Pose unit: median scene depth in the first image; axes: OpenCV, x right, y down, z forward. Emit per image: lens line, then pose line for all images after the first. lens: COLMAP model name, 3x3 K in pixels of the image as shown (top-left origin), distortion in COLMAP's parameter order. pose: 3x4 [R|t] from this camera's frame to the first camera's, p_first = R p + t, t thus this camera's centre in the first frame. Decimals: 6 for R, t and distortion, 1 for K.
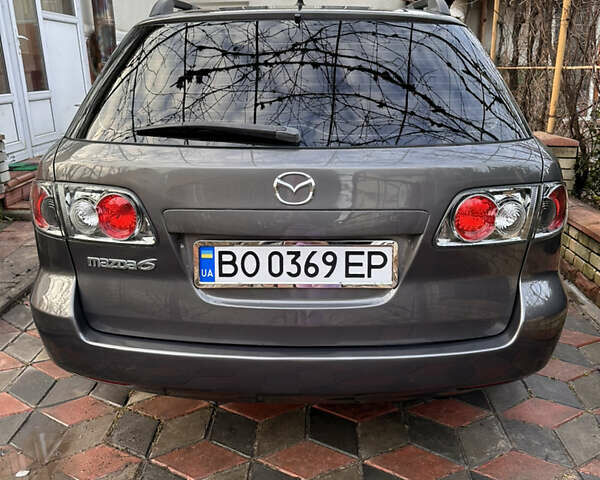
lens RADIAL K [[554.3, 0, 300.0], [0, 554.3, 240.0], [0, 0, 1]] dist [0.001107, -0.084398]
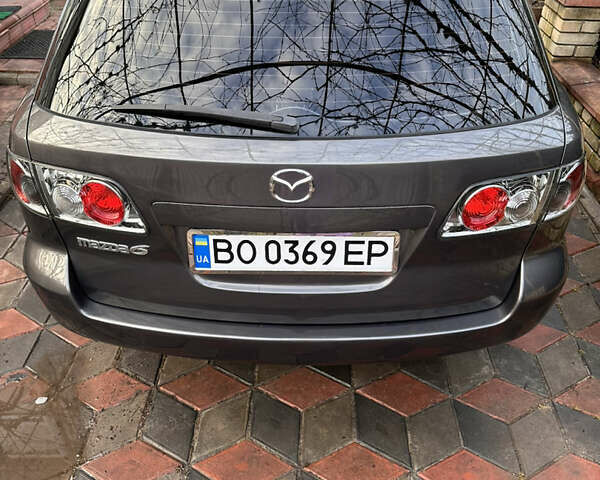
lens RADIAL K [[554.3, 0, 300.0], [0, 554.3, 240.0], [0, 0, 1]] dist [0.001107, -0.084398]
pose [[0.999982, 0.002779, 0.005379, -0.001590], [-0.004442, 0.940410, 0.340014, -0.291299], [-0.004113, -0.340032, 0.940405, 0.092621]]
